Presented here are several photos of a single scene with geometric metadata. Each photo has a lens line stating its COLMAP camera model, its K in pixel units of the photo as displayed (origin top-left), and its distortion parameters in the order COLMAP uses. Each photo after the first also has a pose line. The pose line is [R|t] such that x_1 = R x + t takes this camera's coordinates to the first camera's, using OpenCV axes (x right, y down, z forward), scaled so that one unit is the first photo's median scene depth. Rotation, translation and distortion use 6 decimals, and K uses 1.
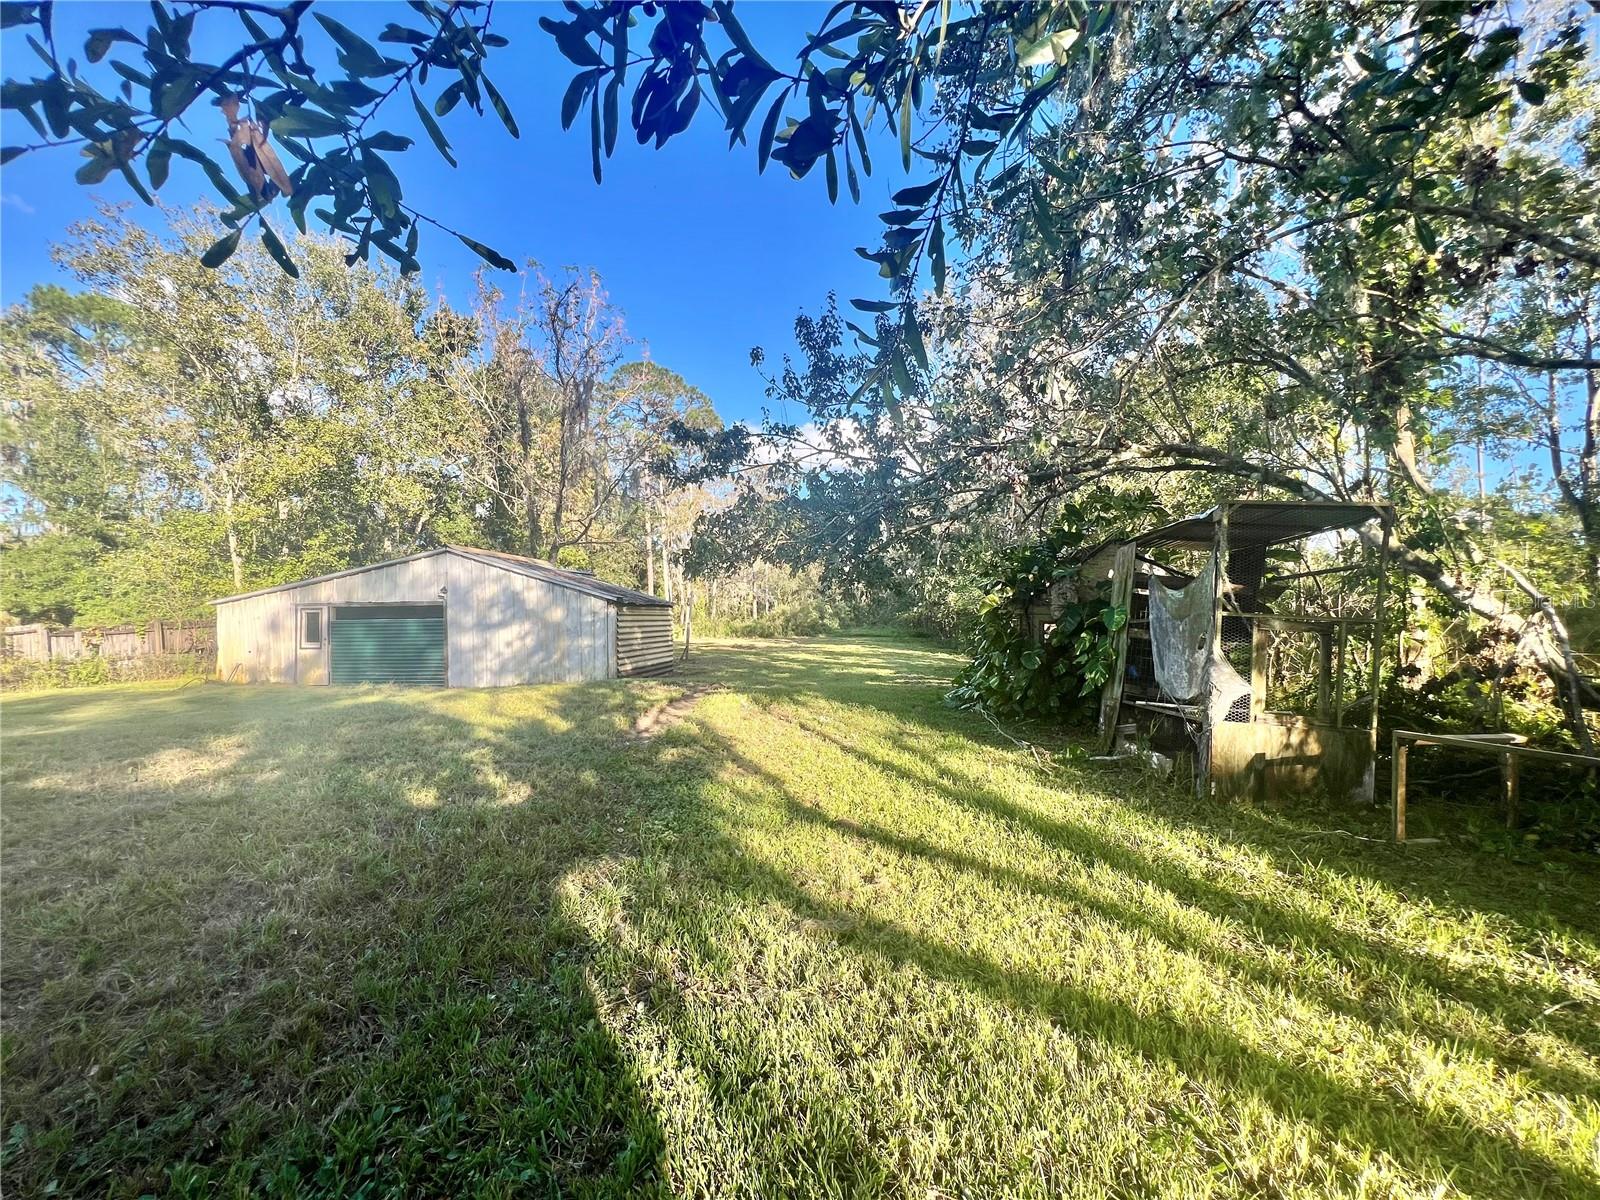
lens RADIAL K [[635.5, 0, 805.8], [0, 635.5, 592.7], [0, 0, 1]] dist [-0.001999, 0.000280]
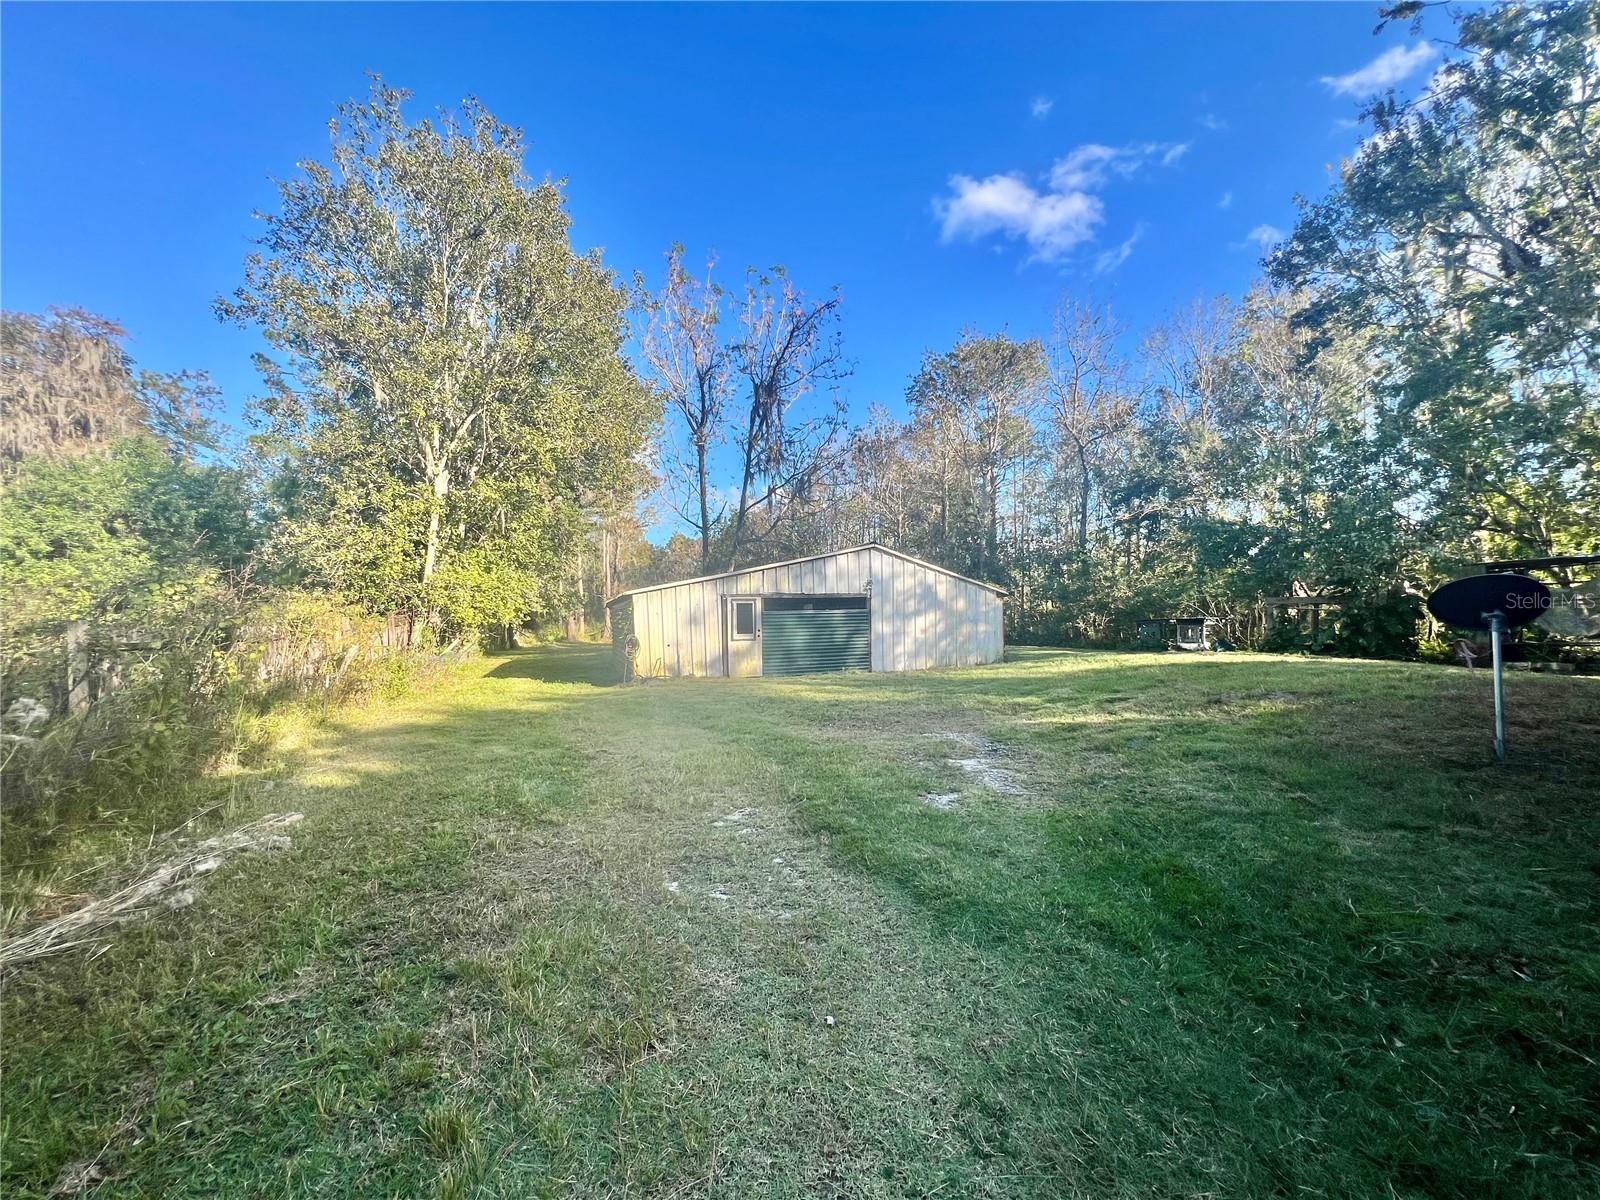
lens RADIAL K [[635.5, 0, 802.8], [0, 635.5, 602.0], [0, 0, 1]] dist [-0.001999, 0.000280]
pose [[0.911875, 0.001408, 0.410465, -1.103315], [0.018547, 0.998831, -0.044629, 0.075291], [-0.410048, 0.048309, 0.910783, 0.051033]]
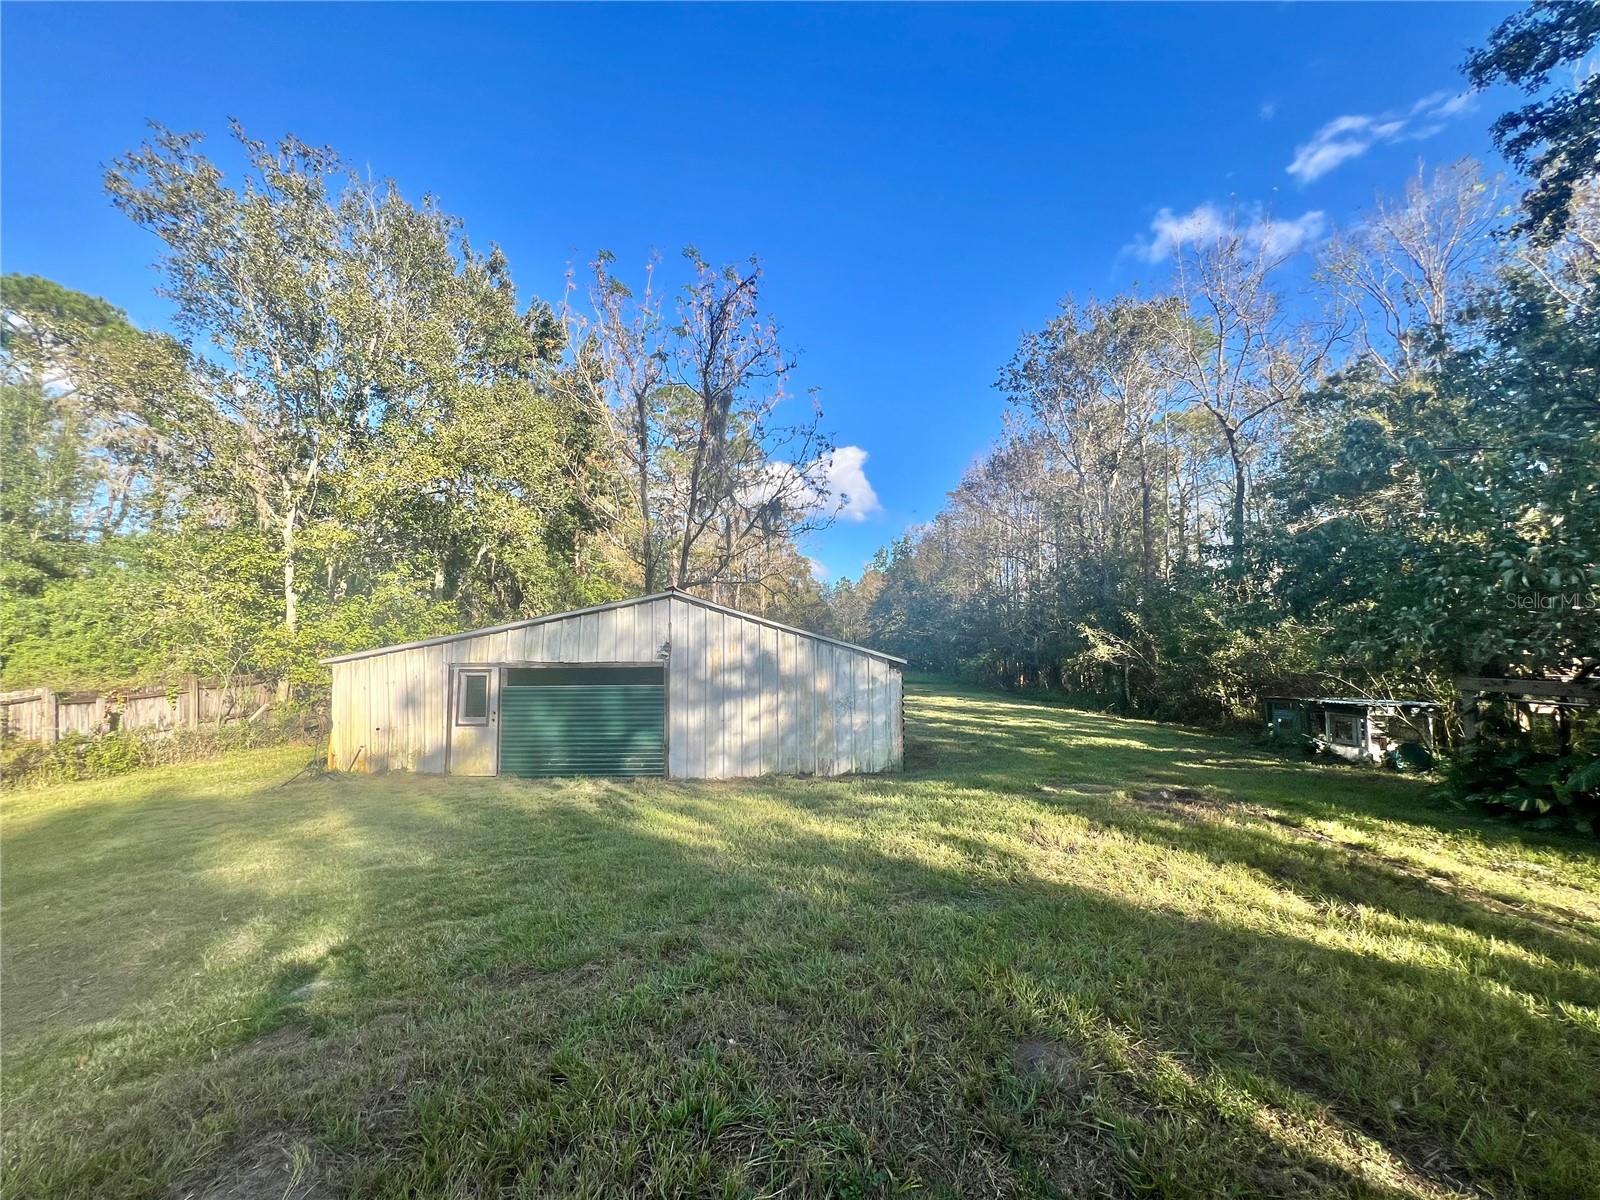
lens RADIAL K [[635.5, 0, 793.9], [0, 635.5, 600.7], [0, 0, 1]] dist [-0.001999, 0.000280]
pose [[0.996228, 0.016042, 0.085280, -0.476900], [-0.012152, 0.998870, -0.045940, -0.026703], [-0.085921, 0.044730, 0.995297, 0.240633]]
